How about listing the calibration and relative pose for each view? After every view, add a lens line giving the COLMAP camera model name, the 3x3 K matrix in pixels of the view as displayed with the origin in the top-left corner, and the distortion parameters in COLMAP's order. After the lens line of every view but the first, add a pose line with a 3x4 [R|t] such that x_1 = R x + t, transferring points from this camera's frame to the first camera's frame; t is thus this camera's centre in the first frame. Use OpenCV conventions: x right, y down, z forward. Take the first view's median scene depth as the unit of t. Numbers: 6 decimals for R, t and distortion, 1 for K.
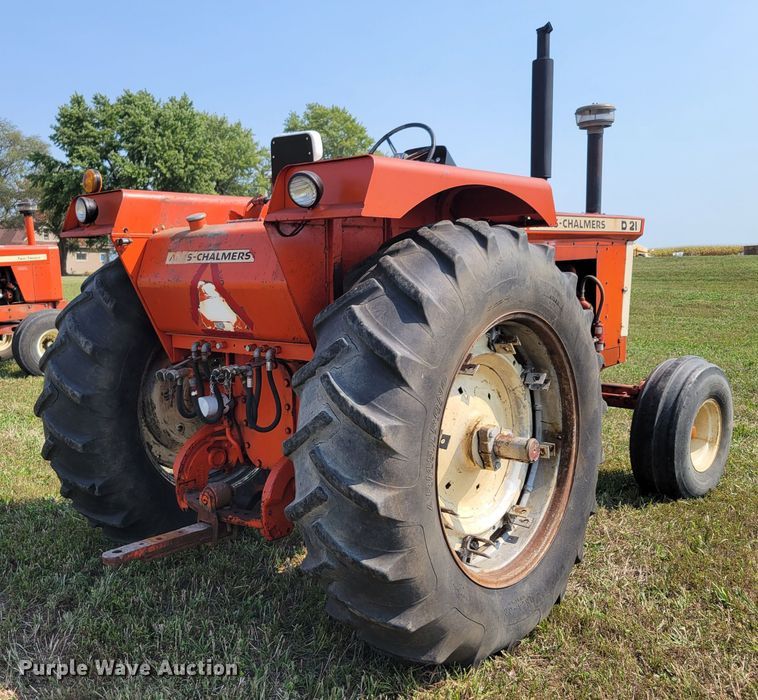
lens RADIAL K [[766.5, 0, 348.0], [0, 766.5, 329.1], [0, 0, 1]] dist [0.016286, 0.011124]
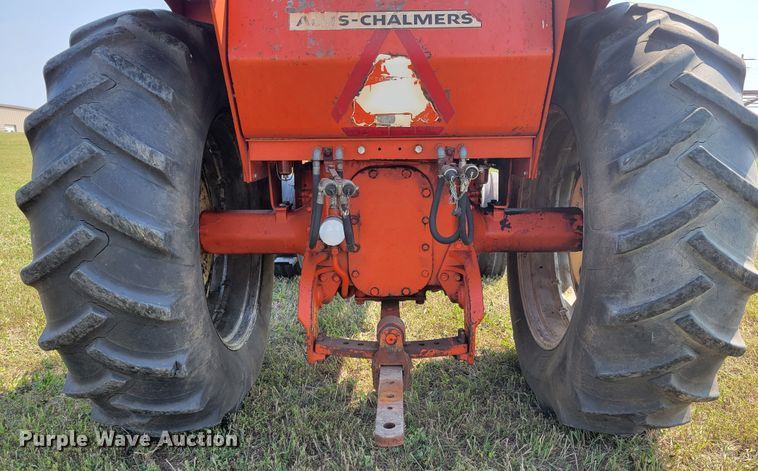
lens RADIAL K [[567.0, 0, 377.3], [0, 567.0, 284.3], [0, 0, 1]] dist [0.059239, -0.052719]
pose [[0.754758, -0.155804, 0.637232, -0.573815], [0.054759, 0.982960, 0.175476, 0.057941], [-0.653714, -0.097548, 0.750429, 0.562574]]
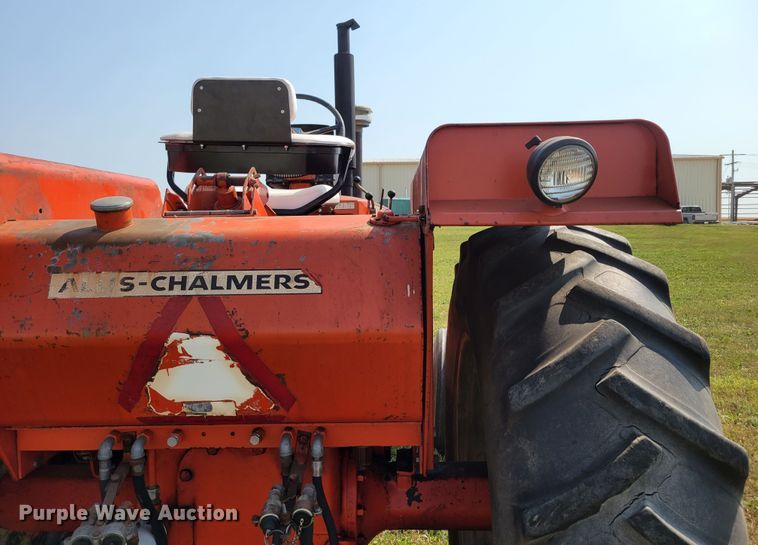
lens RADIAL K [[568.0, 0, 380.3], [0, 568.0, 258.0], [0, 0, 1]] dist [0.031383, -0.000383]
pose [[0.761779, -0.036301, 0.646819, -0.328313], [0.060946, 0.998017, -0.015767, -0.096464], [-0.644964, 0.051432, 0.762480, 0.615504]]
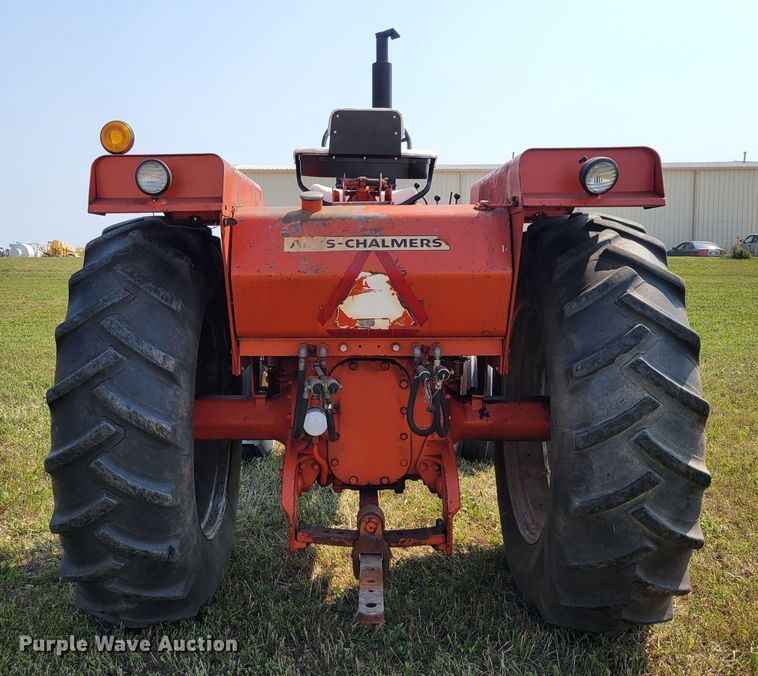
lens RADIAL K [[805.9, 0, 316.9], [0, 805.9, 327.5], [0, 0, 1]] dist [0.034484, 0.019314]
pose [[0.774060, -0.043660, 0.631605, -0.791339], [0.048879, 0.998763, 0.009137, -0.011450], [-0.631222, 0.023800, 0.775237, 0.336733]]
